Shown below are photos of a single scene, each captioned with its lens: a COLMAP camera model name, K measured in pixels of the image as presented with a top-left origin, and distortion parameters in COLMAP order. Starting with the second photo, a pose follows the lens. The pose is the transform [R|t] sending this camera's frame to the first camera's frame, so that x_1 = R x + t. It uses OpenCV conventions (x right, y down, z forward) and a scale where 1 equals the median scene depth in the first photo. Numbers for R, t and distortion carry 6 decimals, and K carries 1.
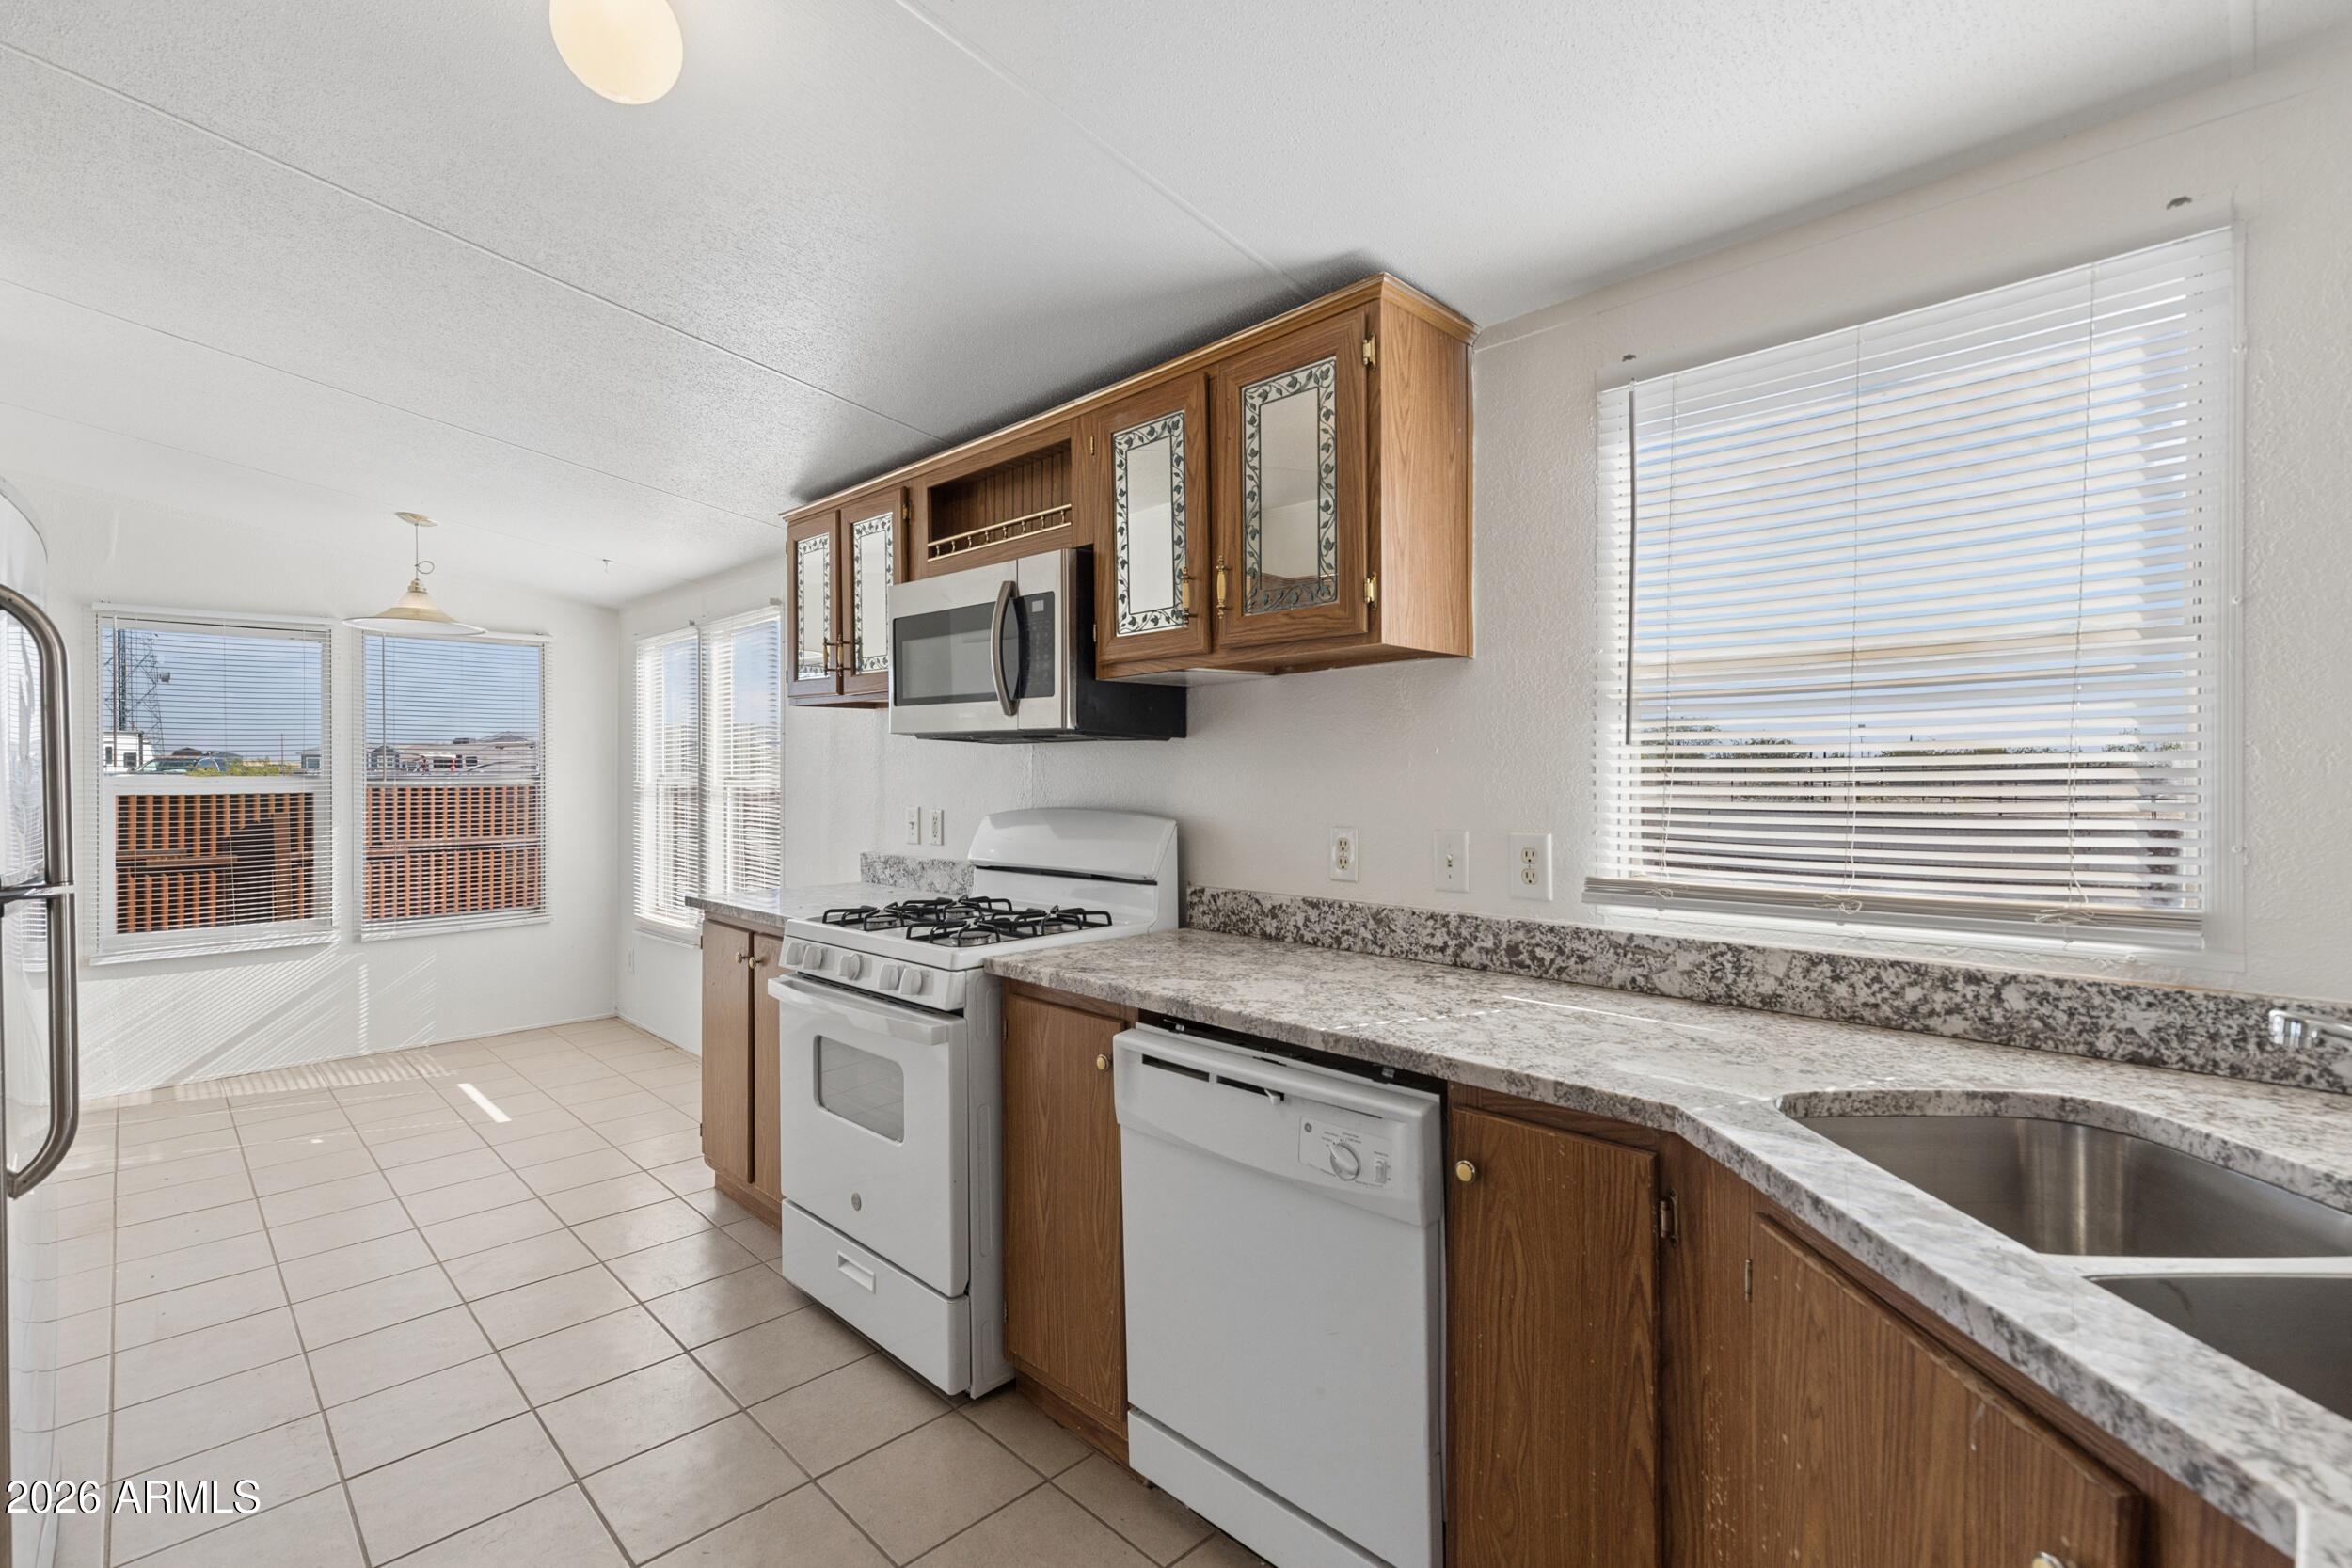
lens RADIAL K [[1064.7, 0, 1169.8], [0, 1064.7, 777.9], [0, 0, 1]] dist [0.009185, 0.000041]
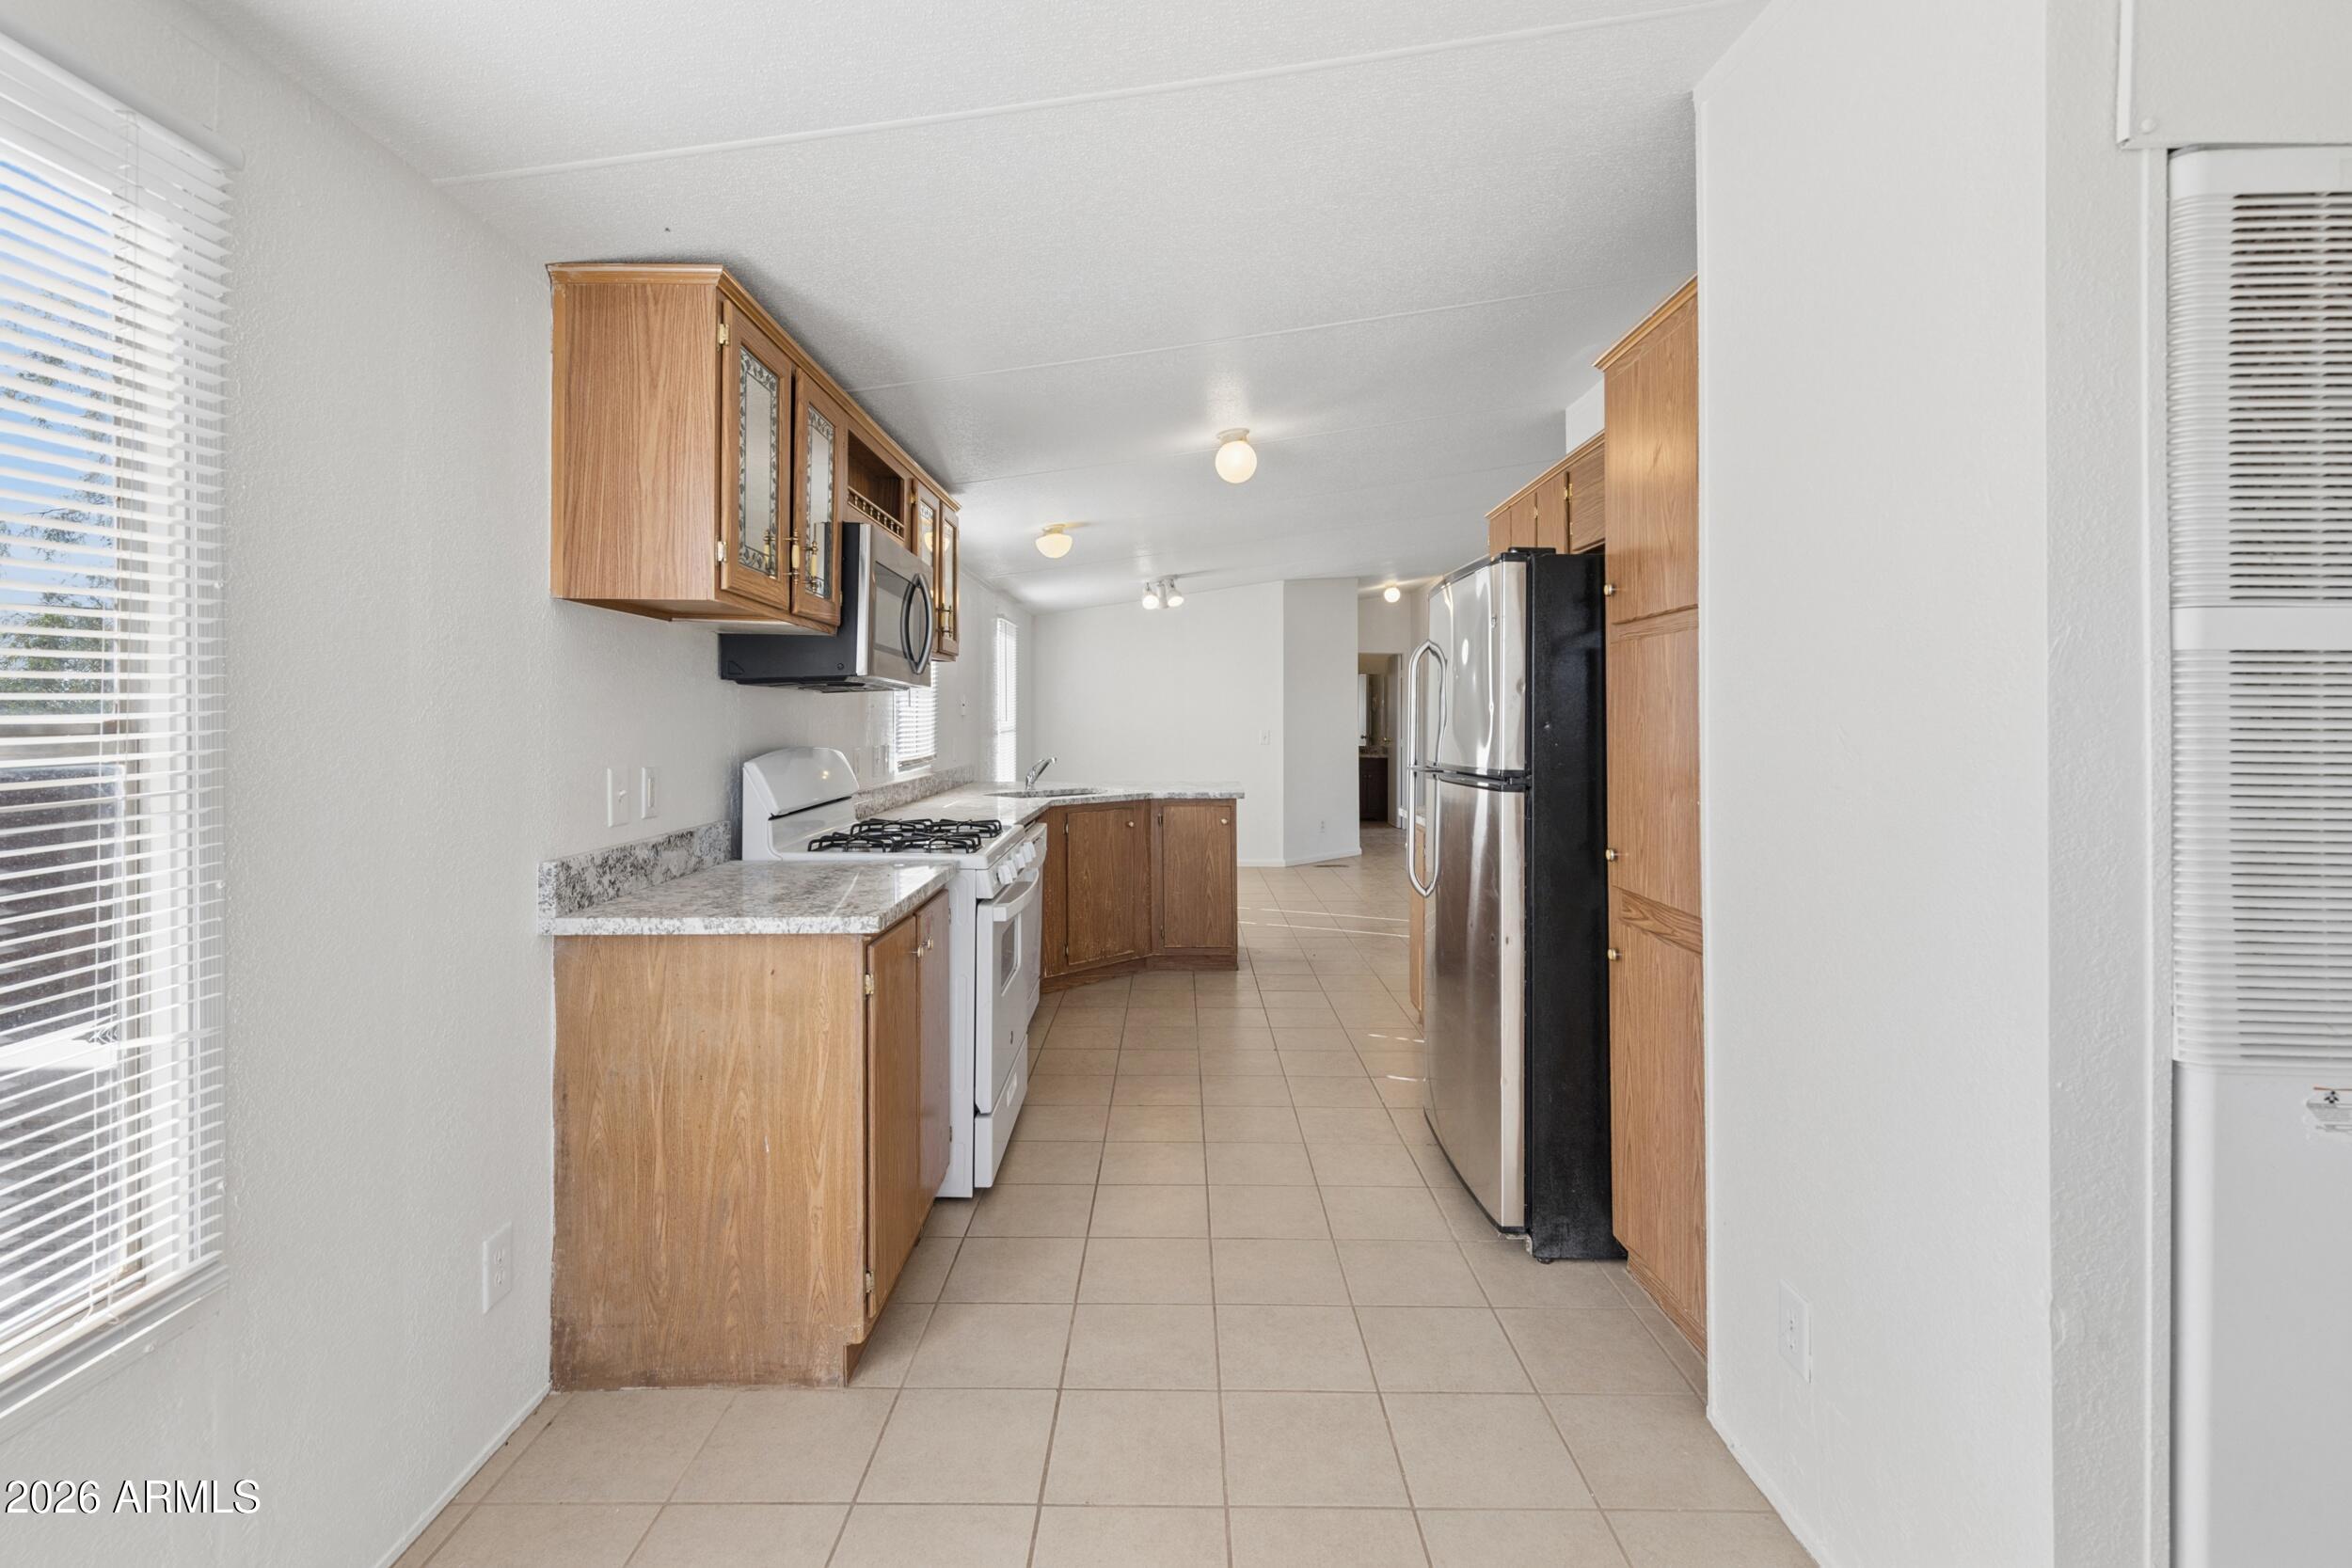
lens RADIAL K [[1078.8, 0, 1174.7], [0, 1078.8, 713.4], [0, 0, 1]] dist [0.003773, 0.000194]
pose [[-0.714964, 0.002747, 0.699156, -1.457240], [0.000816, 0.999995, -0.003095, -0.005498], [-0.699161, -0.001642, -0.714963, 1.915108]]
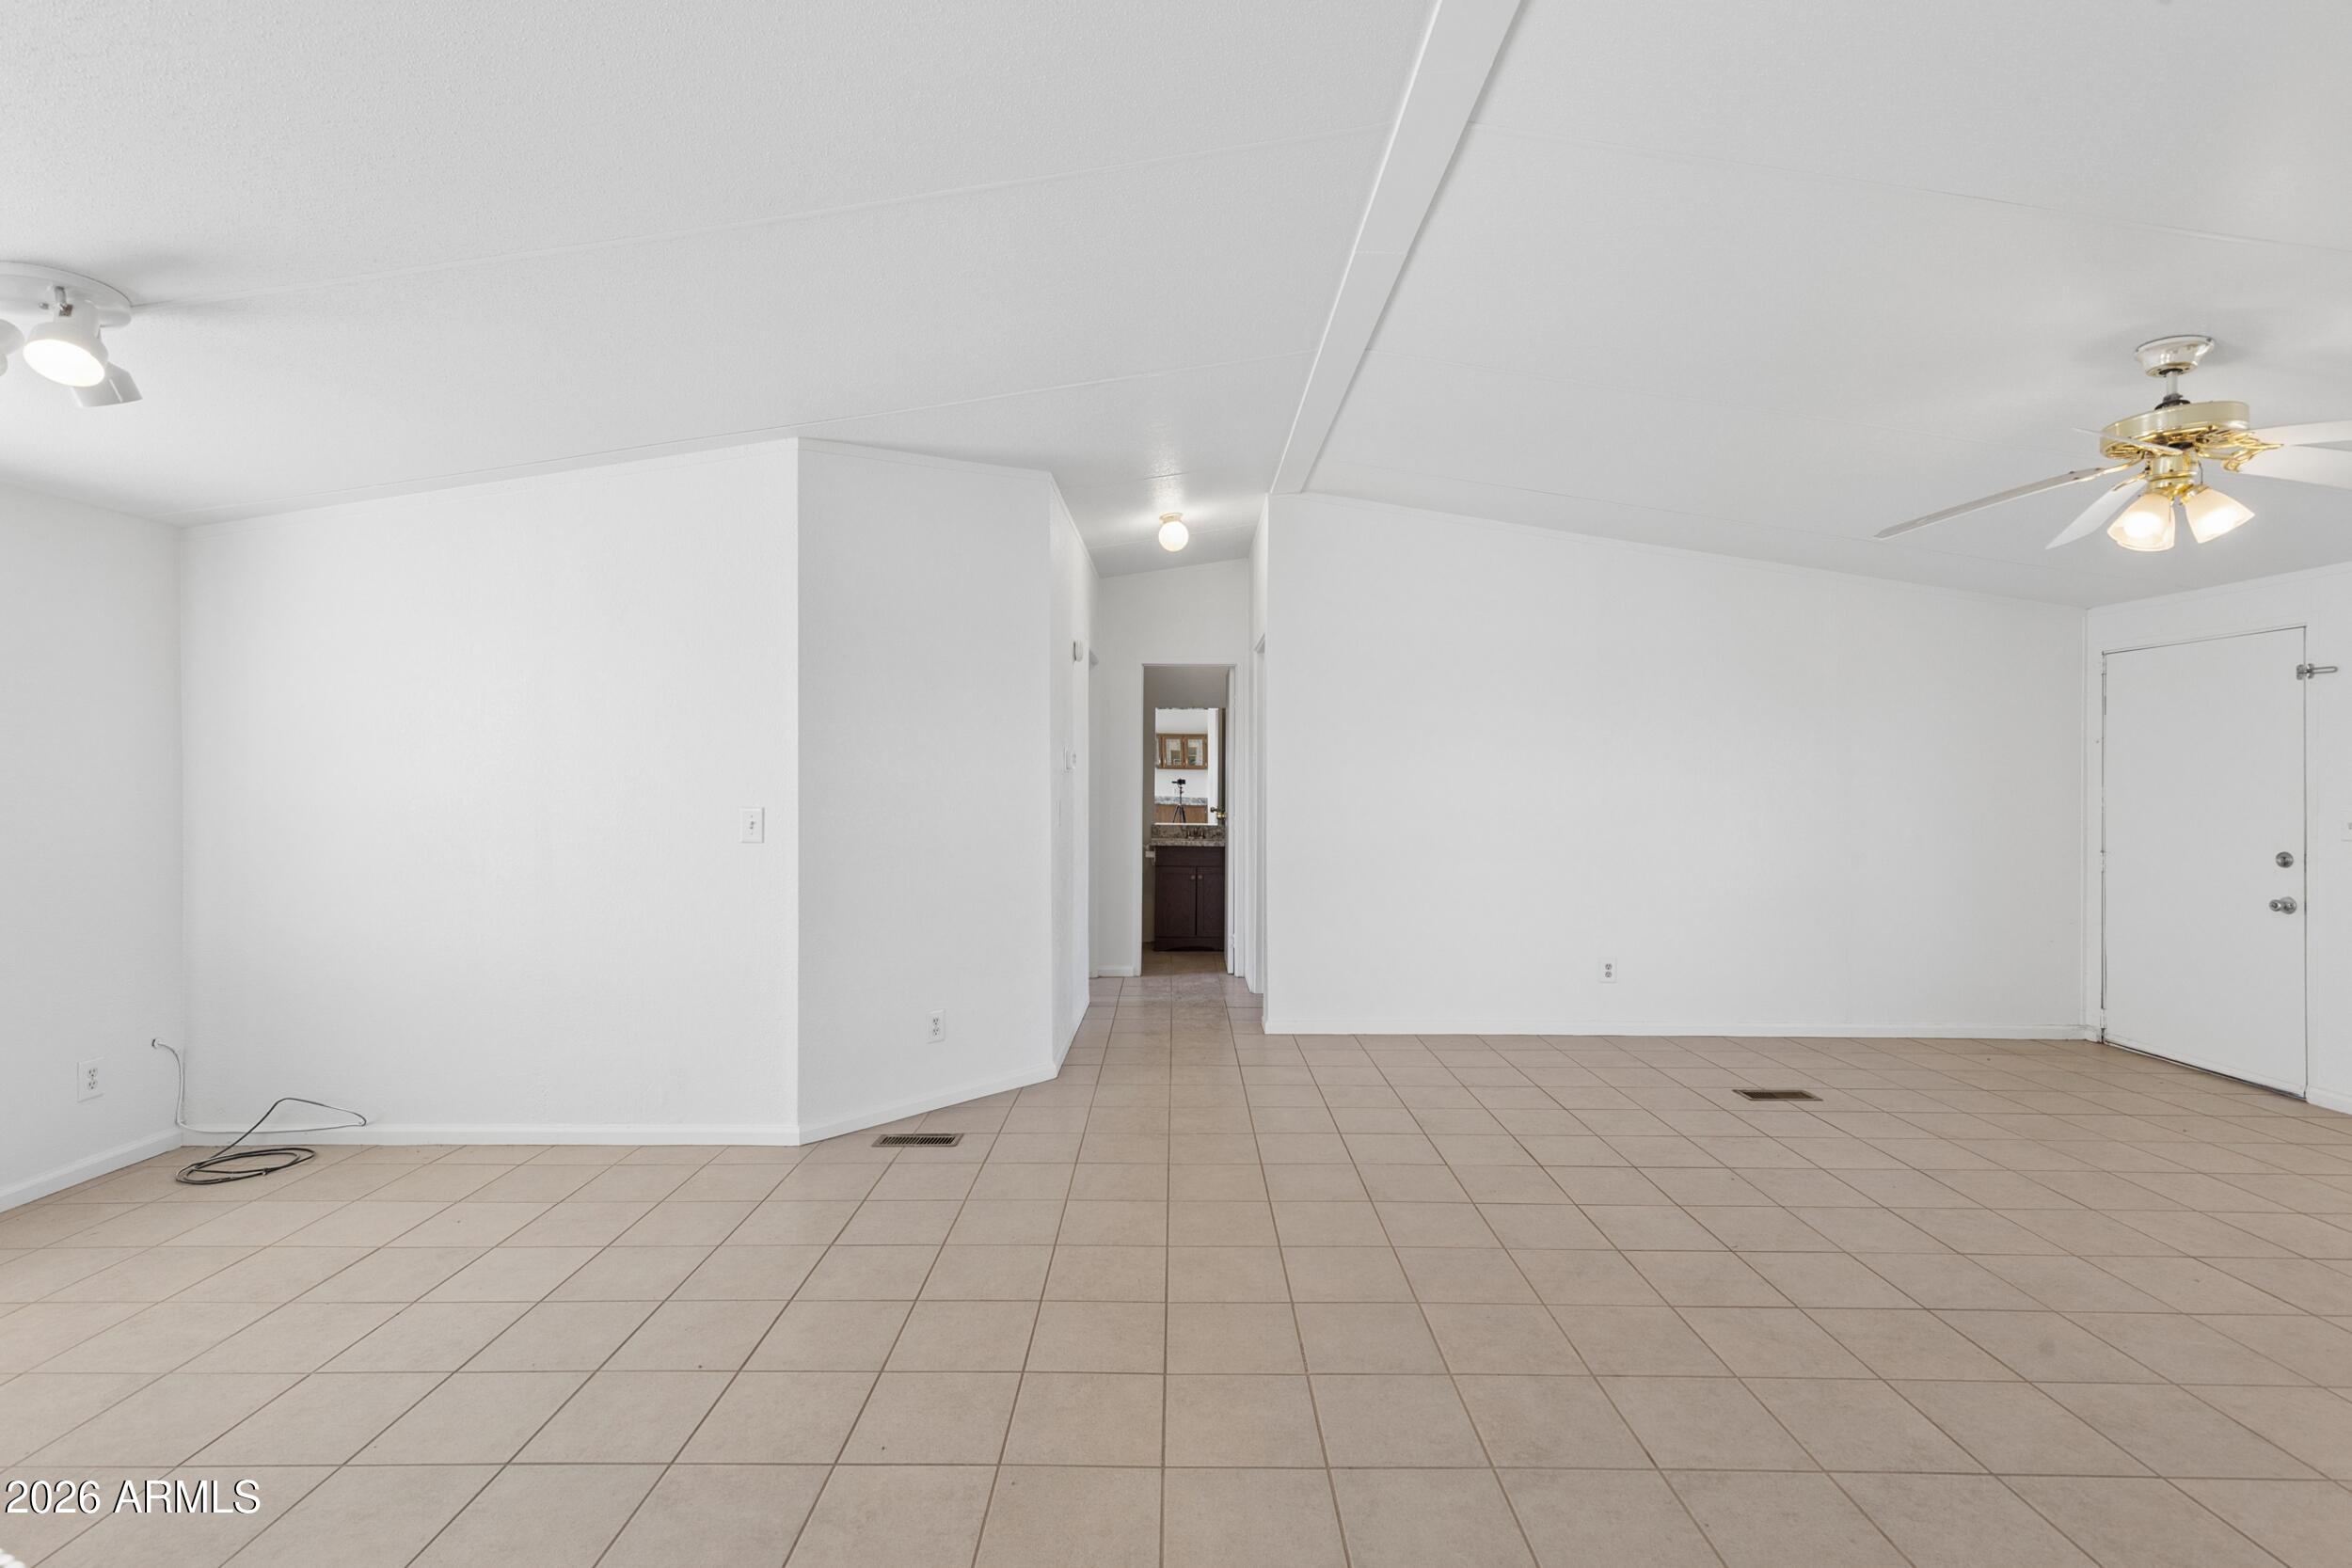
lens RADIAL K [[1064.7, 0, 1169.8], [0, 1064.7, 777.9], [0, 0, 1]] dist [0.009185, 0.000041]
pose [[-0.710586, 0.001498, 0.703608, -0.456213], [0.002105, 0.999998, -0.000004, 0.002625], [-0.703607, 0.001478, -0.710588, -0.517198]]
